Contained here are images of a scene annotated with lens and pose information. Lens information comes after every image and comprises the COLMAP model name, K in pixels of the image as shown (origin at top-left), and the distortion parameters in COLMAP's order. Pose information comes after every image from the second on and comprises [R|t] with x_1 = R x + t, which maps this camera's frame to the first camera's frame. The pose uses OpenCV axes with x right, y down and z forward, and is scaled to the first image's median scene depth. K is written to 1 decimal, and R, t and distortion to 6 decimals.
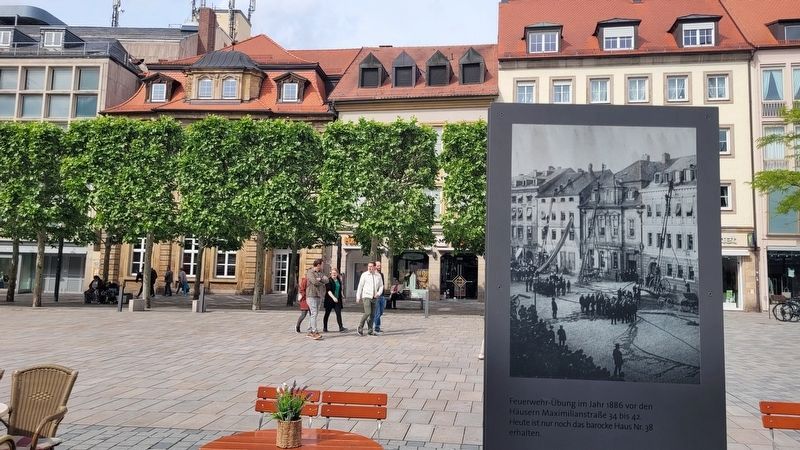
lens RADIAL K [[603.3, 0, 401.4], [0, 603.3, 214.9], [0, 0, 1]] dist [0.052166, -0.046954]
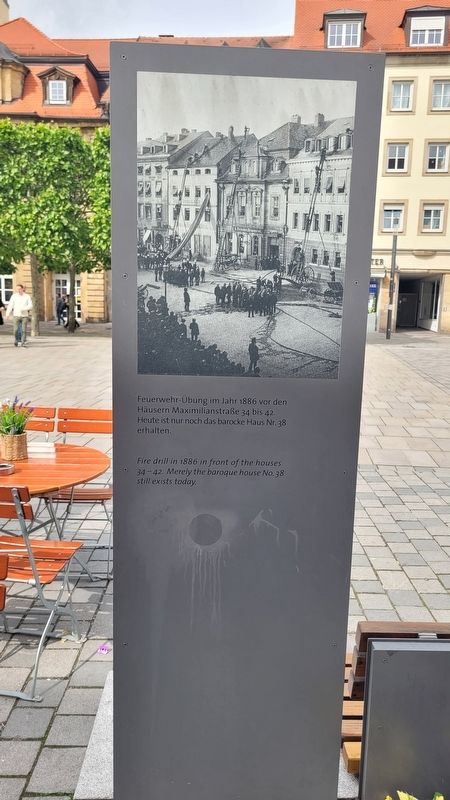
lens RADIAL K [[603.3, 0, 229.5], [0, 603.3, 406.2], [0, 0, 1]] dist [0.052166, -0.046954]
pose [[0.998830, -0.009289, 0.047457, 0.266911], [-0.003514, 0.964841, 0.262810, 0.068694], [-0.048230, -0.262669, 0.963680, 0.084351]]
